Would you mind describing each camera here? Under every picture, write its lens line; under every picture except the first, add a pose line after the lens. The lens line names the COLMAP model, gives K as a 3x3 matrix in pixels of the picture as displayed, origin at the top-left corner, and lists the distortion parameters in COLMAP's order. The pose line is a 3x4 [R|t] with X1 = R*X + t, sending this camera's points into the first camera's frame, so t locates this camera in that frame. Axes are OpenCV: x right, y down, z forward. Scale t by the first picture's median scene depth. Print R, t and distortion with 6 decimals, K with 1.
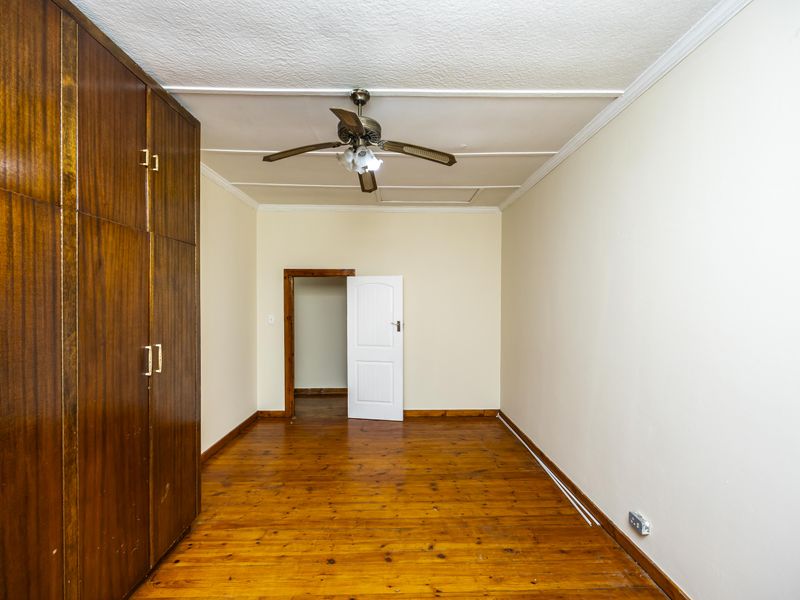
lens RADIAL K [[345.4, 0, 401.7], [0, 345.4, 312.8], [0, 0, 1]] dist [-0.000143, -0.000192]
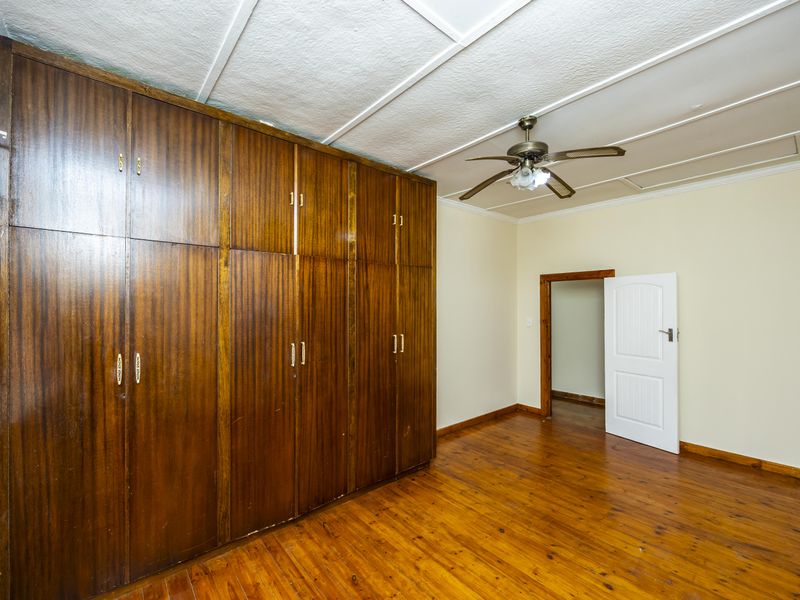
lens RADIAL K [[345.4, 0, 401.7], [0, 345.4, 312.8], [0, 0, 1]] dist [-0.000143, -0.000192]
pose [[0.636235, 0.010187, -0.771428, 0.395447], [-0.016192, 0.999869, -0.000150, -0.006112], [0.771325, 0.012587, 0.636317, -0.007016]]
